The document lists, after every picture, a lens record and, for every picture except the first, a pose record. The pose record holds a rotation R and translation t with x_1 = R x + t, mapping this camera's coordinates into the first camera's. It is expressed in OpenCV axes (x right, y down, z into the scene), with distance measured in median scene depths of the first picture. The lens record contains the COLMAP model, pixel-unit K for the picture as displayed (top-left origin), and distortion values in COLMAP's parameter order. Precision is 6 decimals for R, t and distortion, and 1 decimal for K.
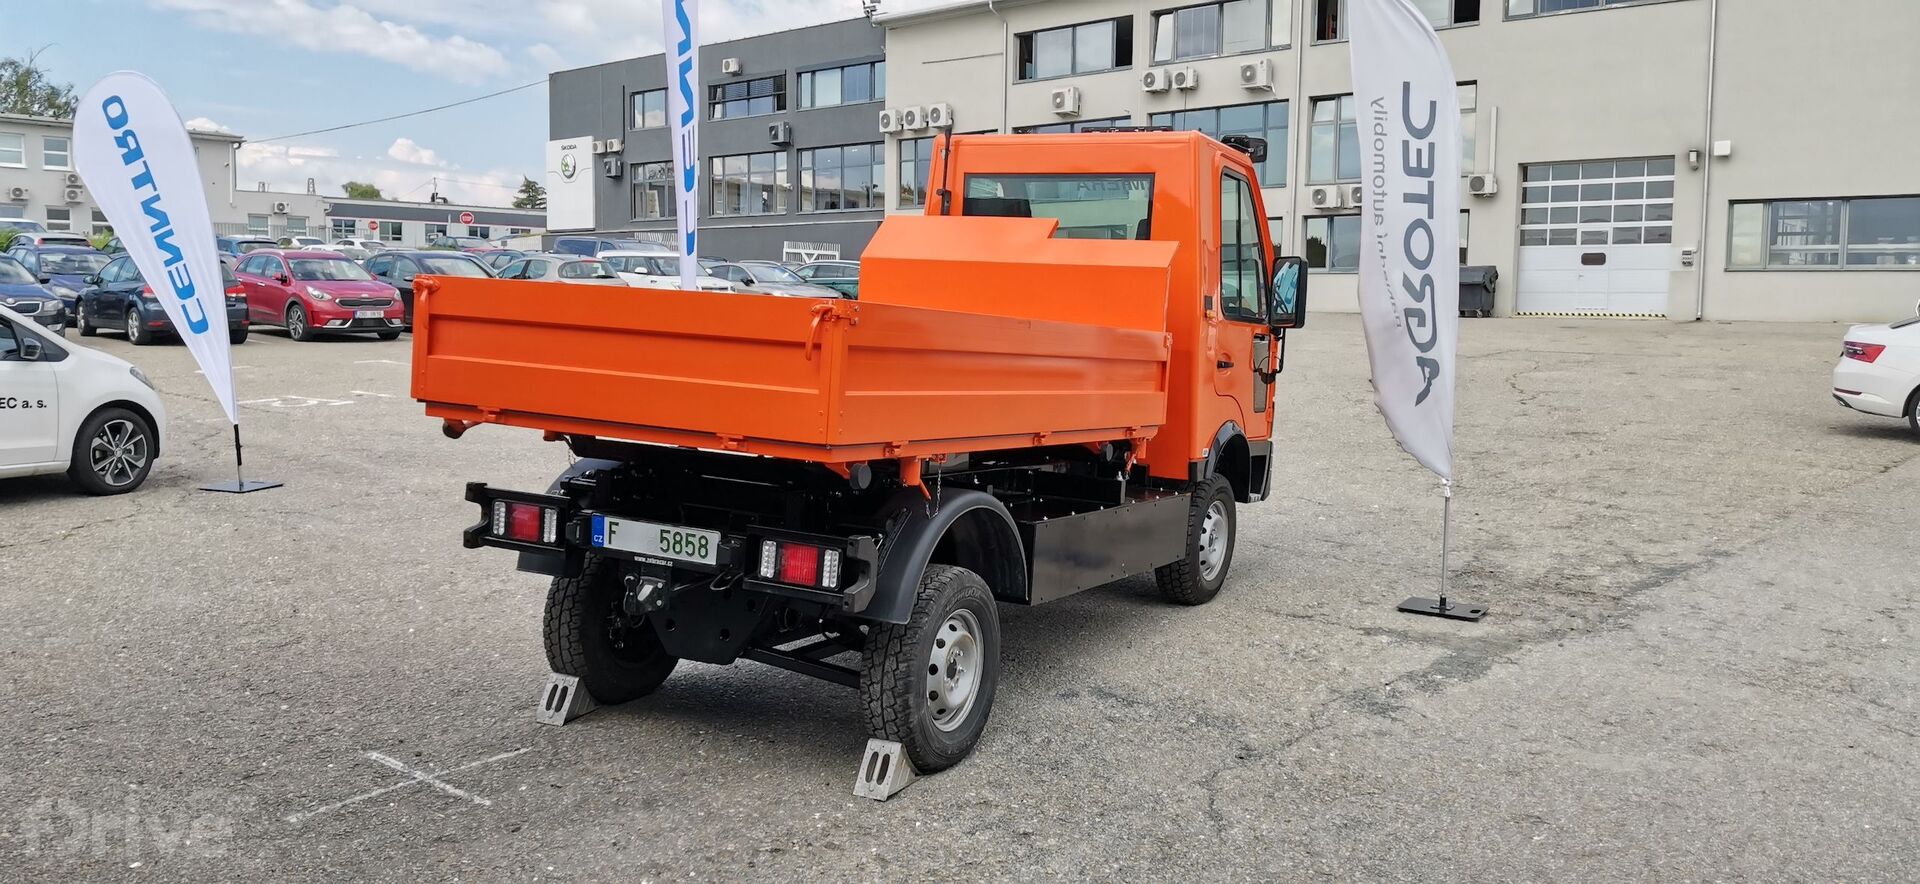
lens RADIAL K [[1446.9, 0, 963.4], [0, 1446.9, 458.2], [0, 0, 1]] dist [0.117436, -0.256728]
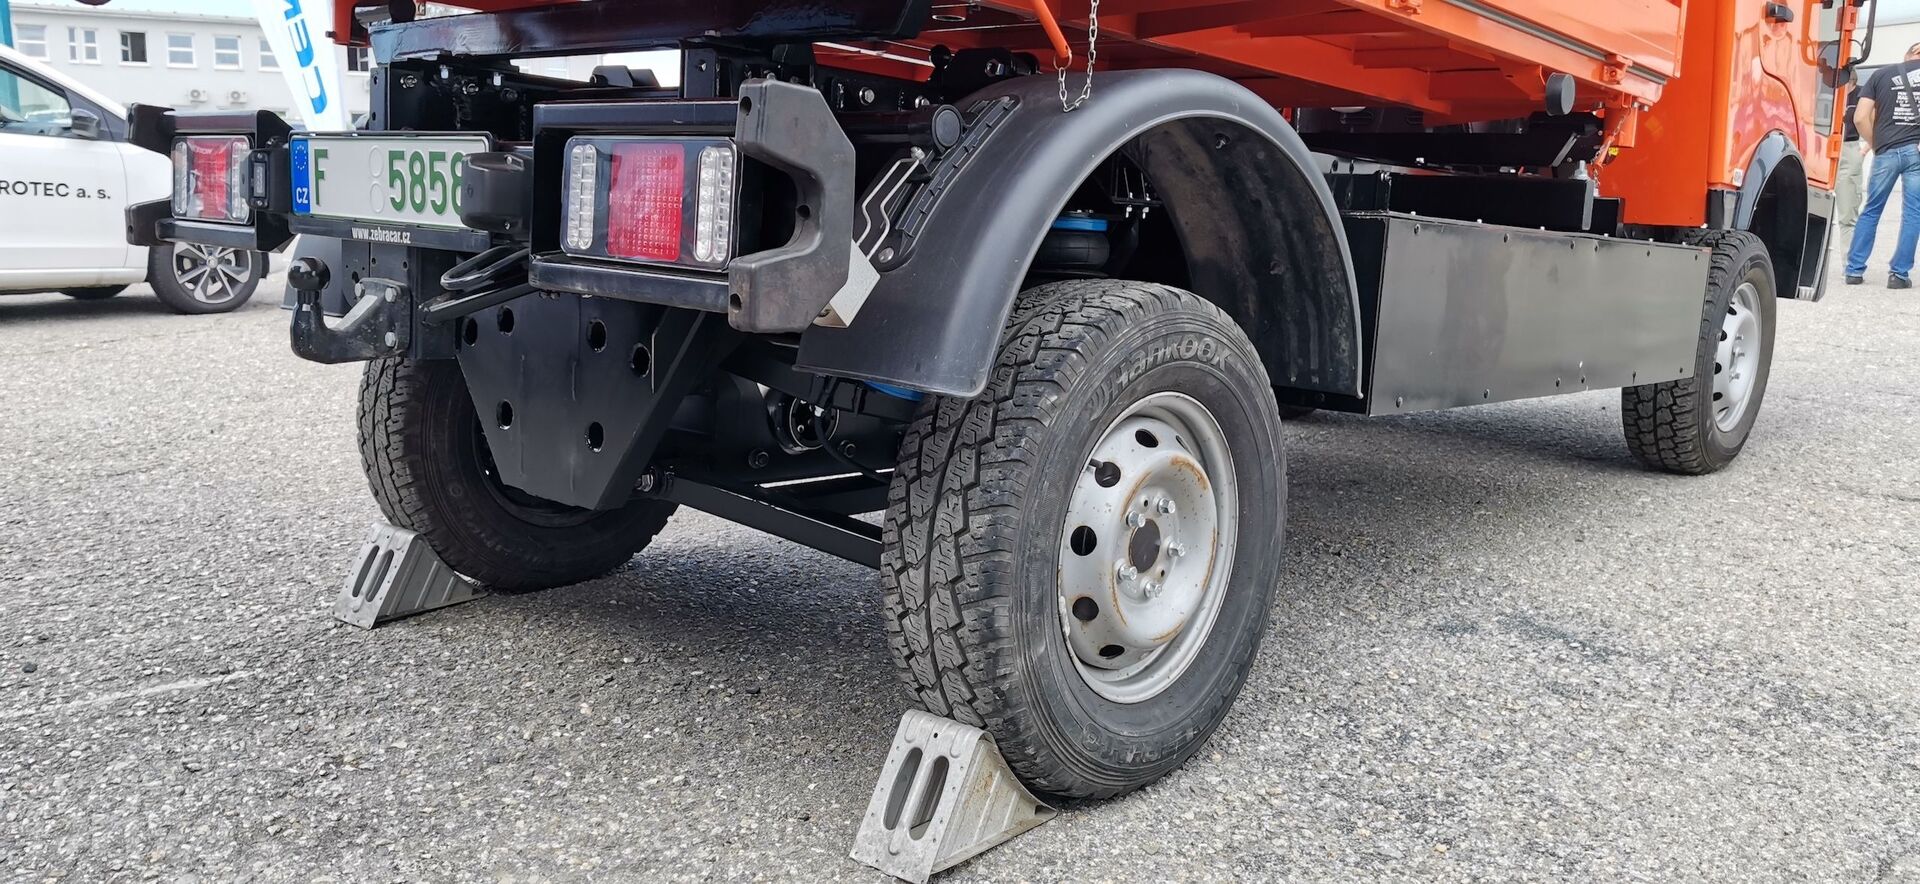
lens RADIAL K [[1455.5, 0, 948.4], [0, 1455.5, 442.0], [0, 0, 1]] dist [0.048489, -0.136312]
pose [[0.968049, 0.024810, -0.249529, 0.037249], [-0.013343, 0.998780, 0.047541, 0.098924], [0.250404, -0.042692, 0.967200, 0.603273]]
